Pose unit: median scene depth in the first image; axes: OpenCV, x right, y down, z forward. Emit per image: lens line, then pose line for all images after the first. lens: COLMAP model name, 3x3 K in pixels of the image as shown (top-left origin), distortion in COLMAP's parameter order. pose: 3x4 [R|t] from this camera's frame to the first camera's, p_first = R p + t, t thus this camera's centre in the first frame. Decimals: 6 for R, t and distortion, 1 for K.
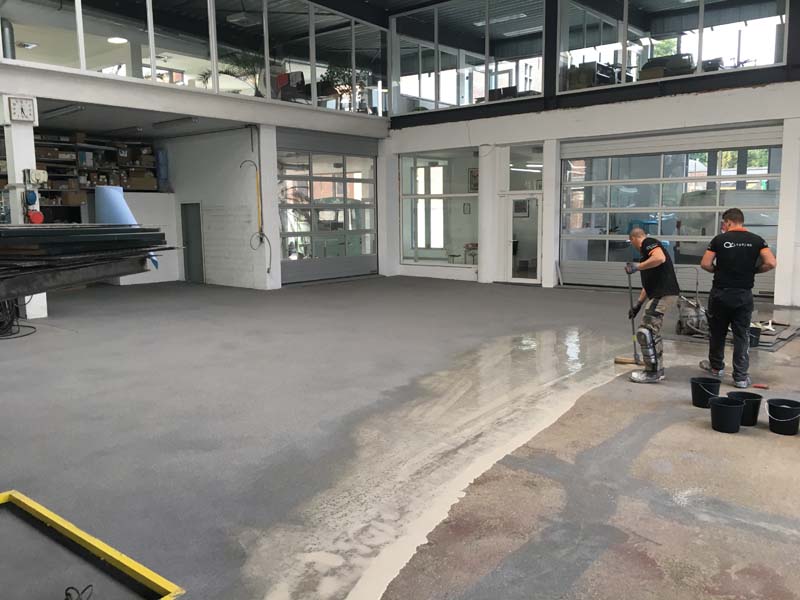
lens RADIAL K [[677.6, 0, 397.0], [0, 677.6, 297.5], [0, 0, 1]] dist [0.081489, -0.107984]
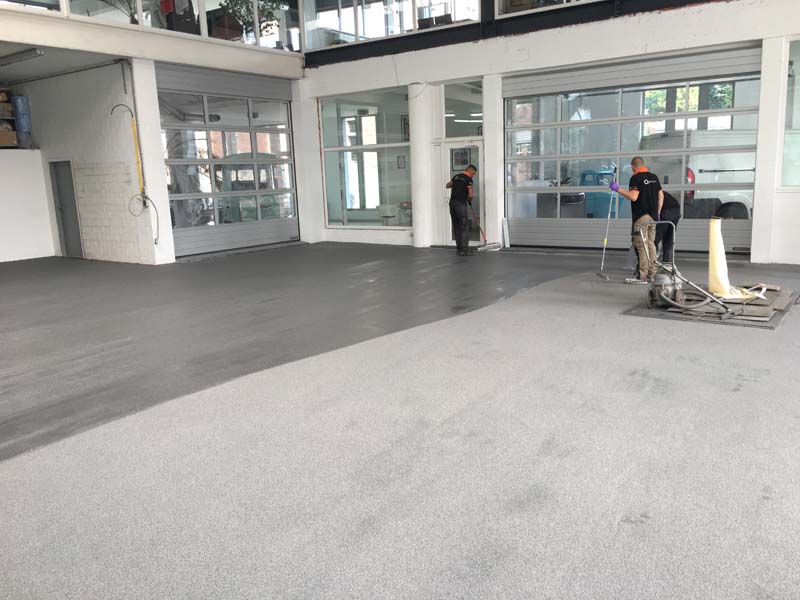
lens RADIAL K [[677.6, 0, 405.2], [0, 677.6, 303.3], [0, 0, 1]] dist [0.081489, -0.107984]
pose [[0.996247, -0.039971, 0.076770, 0.042171], [0.034965, 0.997241, 0.065479, -0.008206], [-0.079176, -0.062549, 0.994896, 0.145639]]
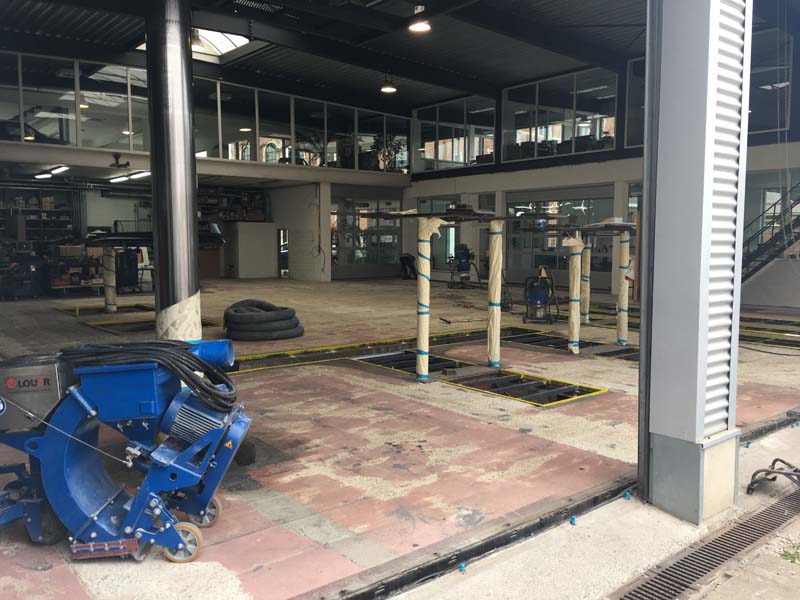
lens RADIAL K [[677.6, 0, 396.1], [0, 677.6, 292.6], [0, 0, 1]] dist [0.081489, -0.107984]
pose [[0.981646, 0.027712, -0.188687, 0.284208], [-0.036478, 0.998403, -0.043148, 0.075945], [0.187190, 0.049239, 0.981089, -0.548513]]
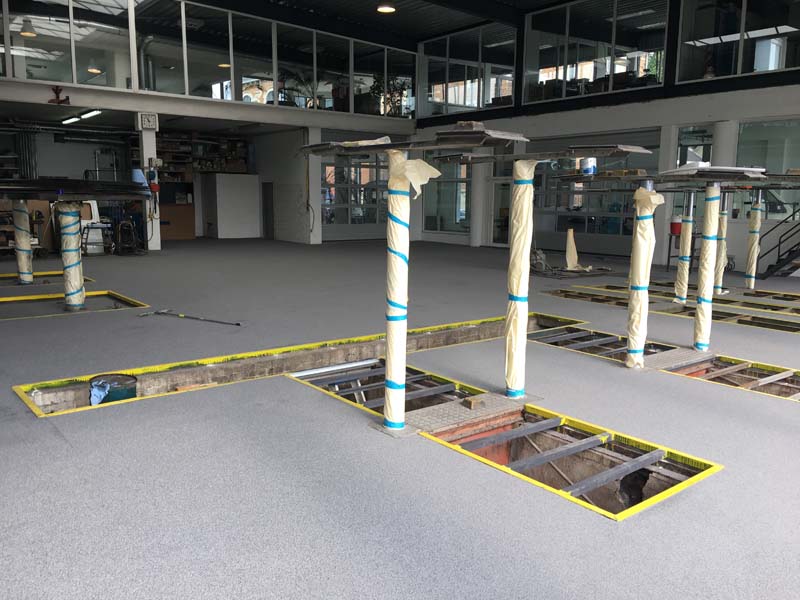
lens RADIAL K [[677.6, 0, 395.5], [0, 677.6, 295.5], [0, 0, 1]] dist [0.081489, -0.107984]
pose [[0.977549, 0.052081, -0.204172, 0.268702], [-0.048386, 0.998563, 0.023049, 0.052694], [0.205079, -0.012653, 0.978664, -0.339483]]
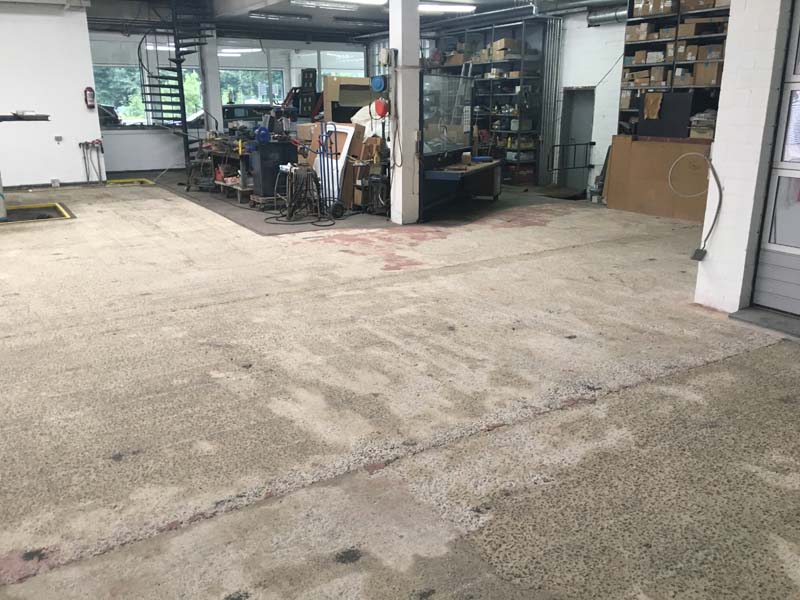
lens RADIAL K [[677.6, 0, 401.2], [0, 677.6, 298.5], [0, 0, 1]] dist [0.081489, -0.107984]
pose [[-0.334585, 0.272977, -0.901963, 0.218033], [-0.112301, 0.938756, 0.325771, -0.120826], [0.935650, 0.210289, -0.283438, 0.923134]]
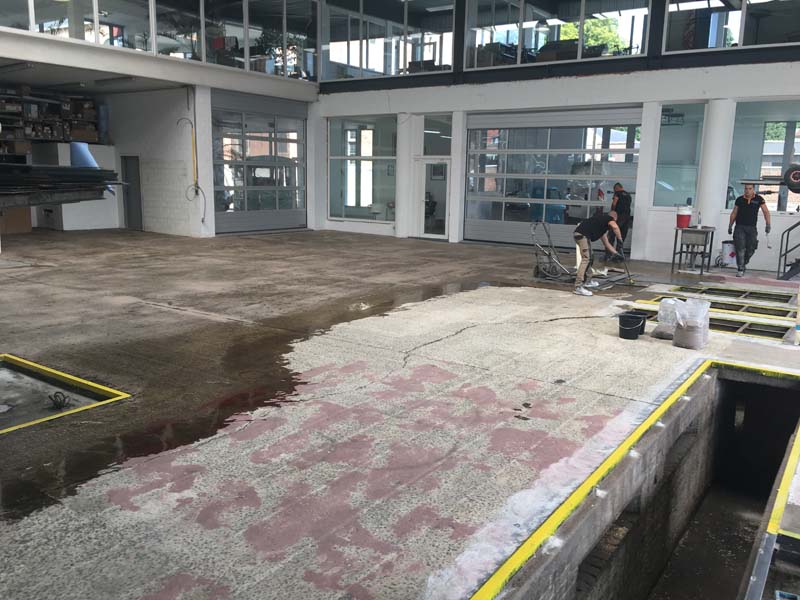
lens RADIAL K [[677.6, 0, 395.3], [0, 677.6, 302.8], [0, 0, 1]] dist [0.081489, -0.107984]
pose [[0.996860, 0.018647, 0.076964, 0.038364], [-0.023387, 0.997854, 0.061153, 0.018671], [-0.075658, -0.062761, 0.995157, -0.133009]]
